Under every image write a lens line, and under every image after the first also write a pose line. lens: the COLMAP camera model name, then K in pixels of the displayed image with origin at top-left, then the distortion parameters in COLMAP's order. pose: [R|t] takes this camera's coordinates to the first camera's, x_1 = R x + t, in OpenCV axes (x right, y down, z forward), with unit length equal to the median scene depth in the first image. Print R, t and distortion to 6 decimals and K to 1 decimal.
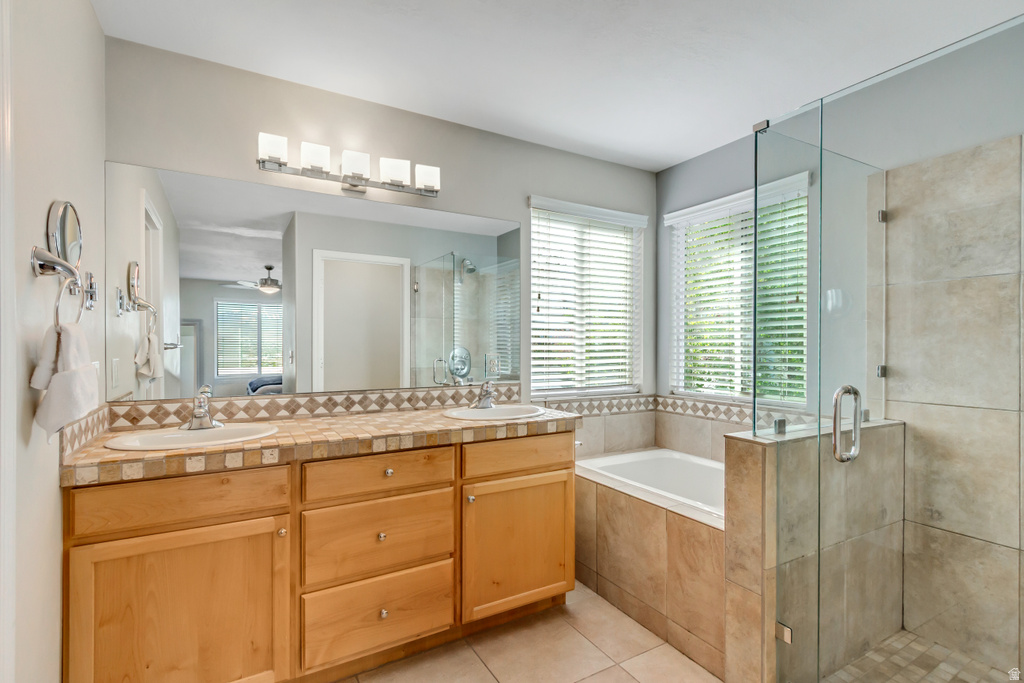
lens RADIAL K [[477.7, 0, 508.2], [0, 477.7, 344.4], [0, 0, 1]] dist [0.009063, -0.000805]
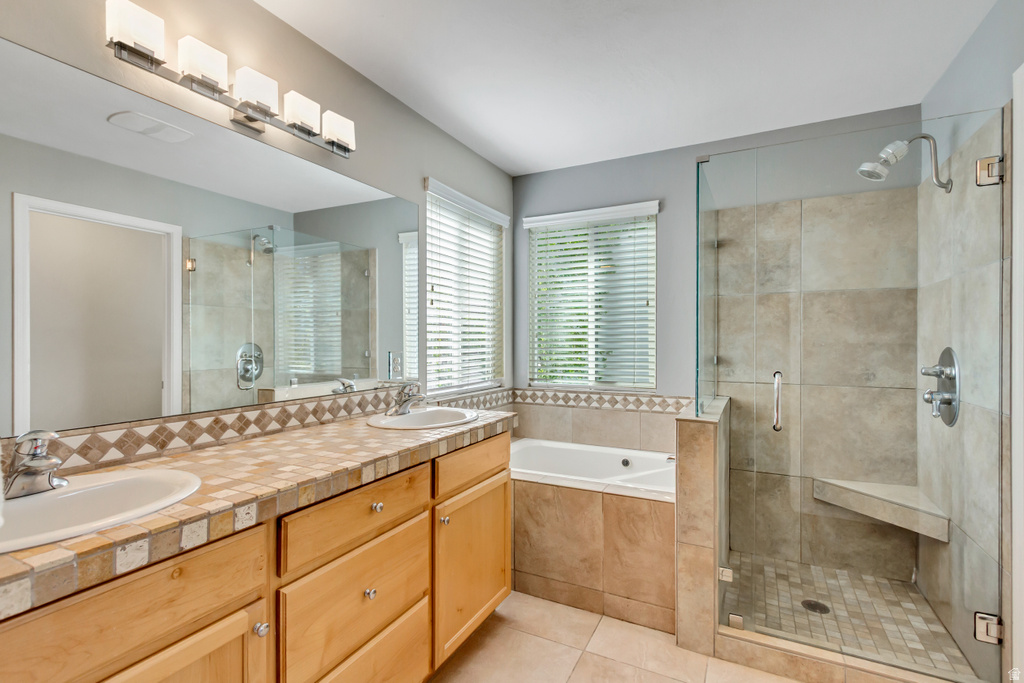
lens RADIAL K [[471.8, 0, 512.0], [0, 471.8, 341.5], [0, 0, 1]] dist [0.012714, -0.000960]
pose [[0.840923, -0.003522, 0.541143, -0.395008], [0.001366, 0.999989, 0.004384, -0.002142], [-0.541153, -0.002948, 0.840919, 0.199627]]
